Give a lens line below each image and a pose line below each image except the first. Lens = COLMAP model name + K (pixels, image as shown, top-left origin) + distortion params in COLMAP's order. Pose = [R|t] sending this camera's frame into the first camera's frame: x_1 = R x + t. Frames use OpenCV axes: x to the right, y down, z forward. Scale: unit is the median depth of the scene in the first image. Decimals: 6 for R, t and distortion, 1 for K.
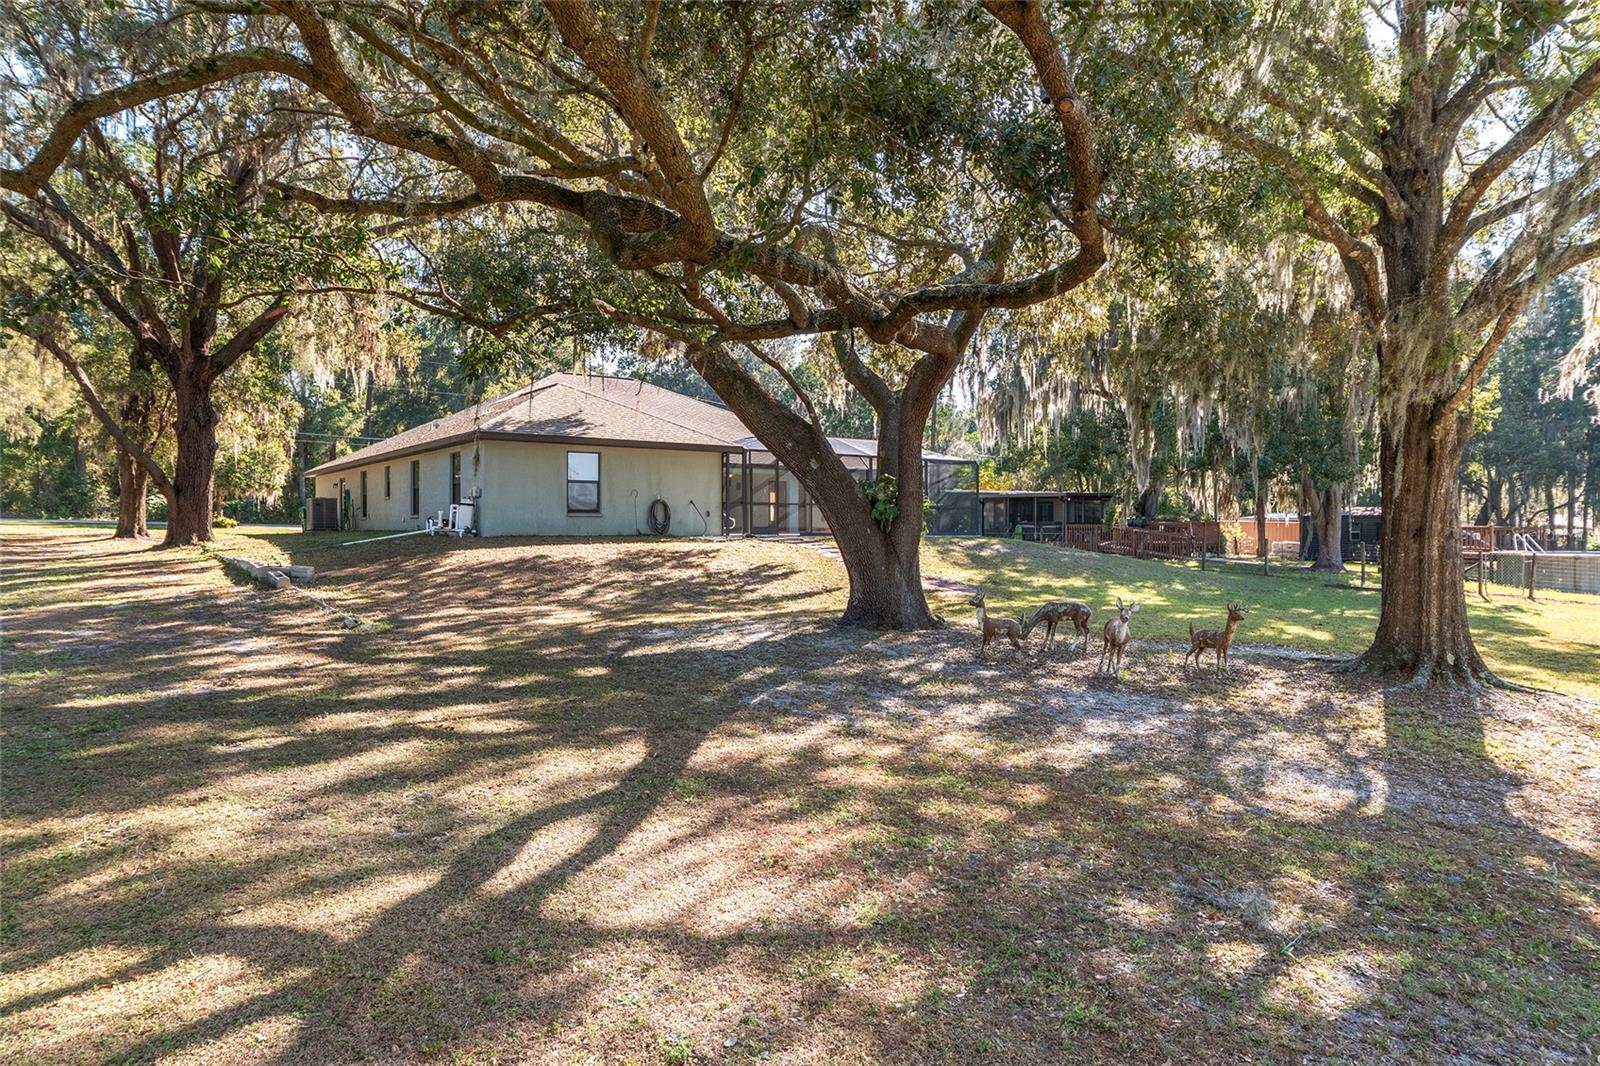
lens RADIAL K [[1051.5, 0, 800.0], [0, 1051.5, 533.0], [0, 0, 1]] dist [-0.006061, 0.001959]
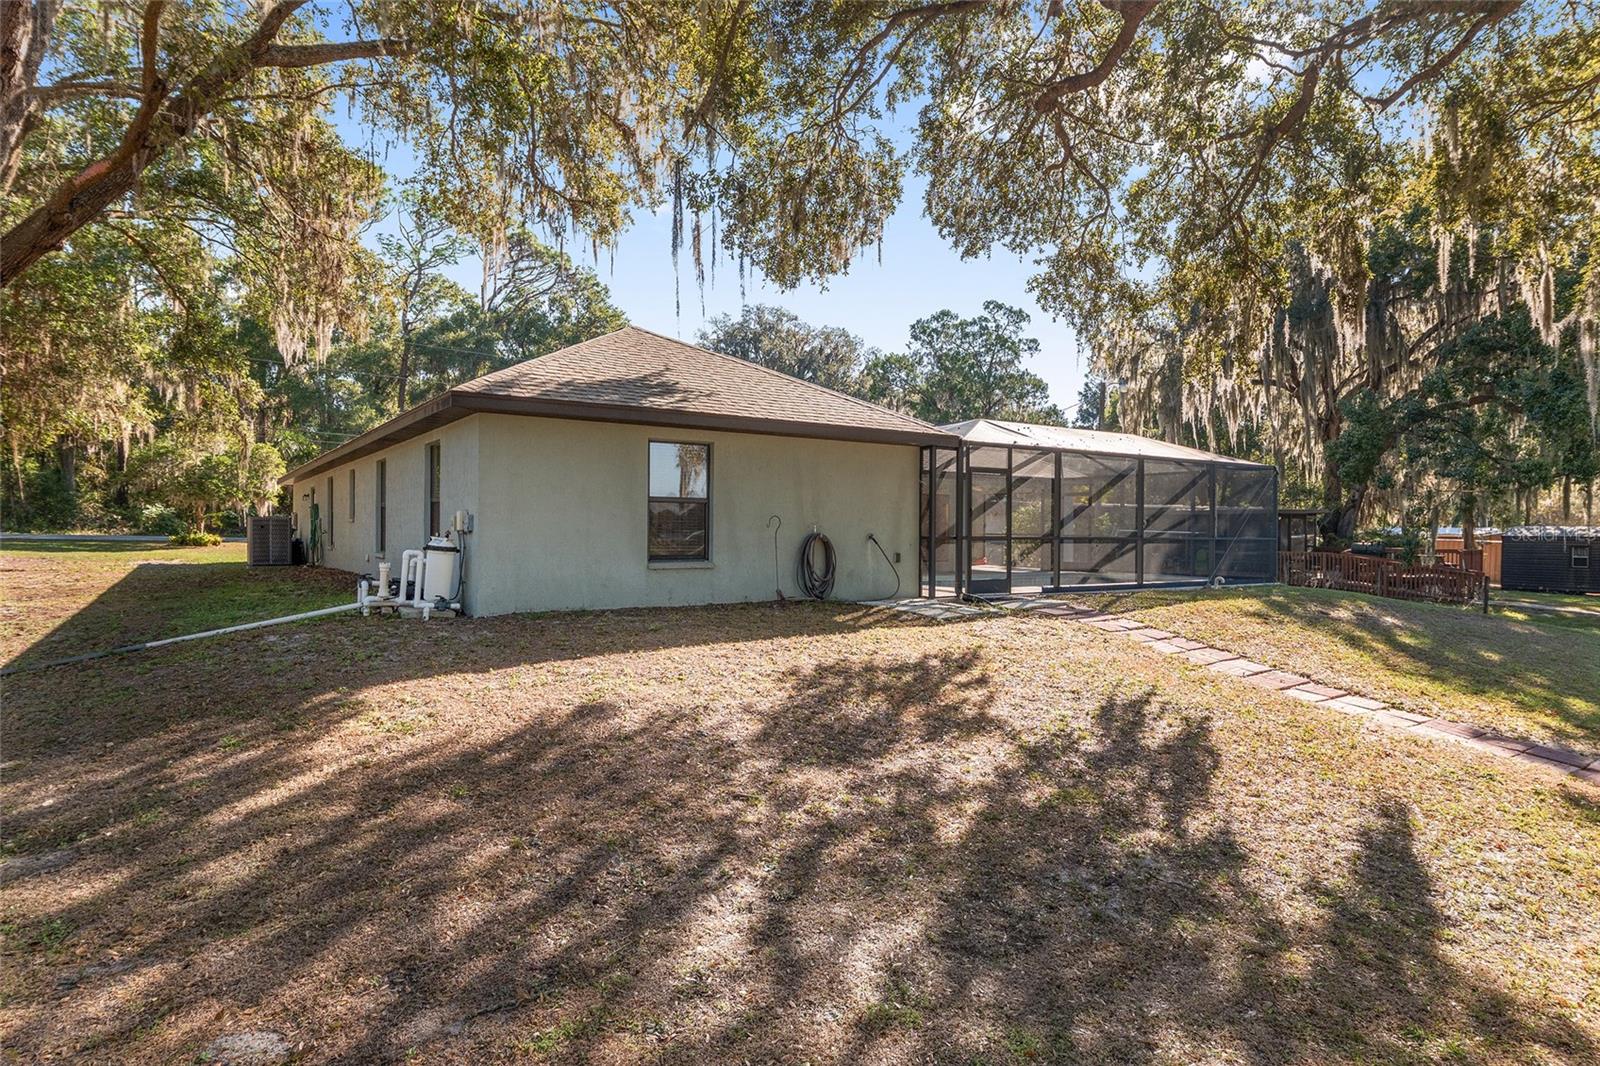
lens RADIAL K [[914.3, 0, 800.0], [0, 914.3, 533.0], [0, 0, 1]] dist [-0.004622, 0.000632]
pose [[0.999761, 0.004355, -0.021436, -0.133274], [-0.004288, 0.999986, 0.003164, -0.033927], [0.021450, -0.003071, 0.999765, 0.542223]]
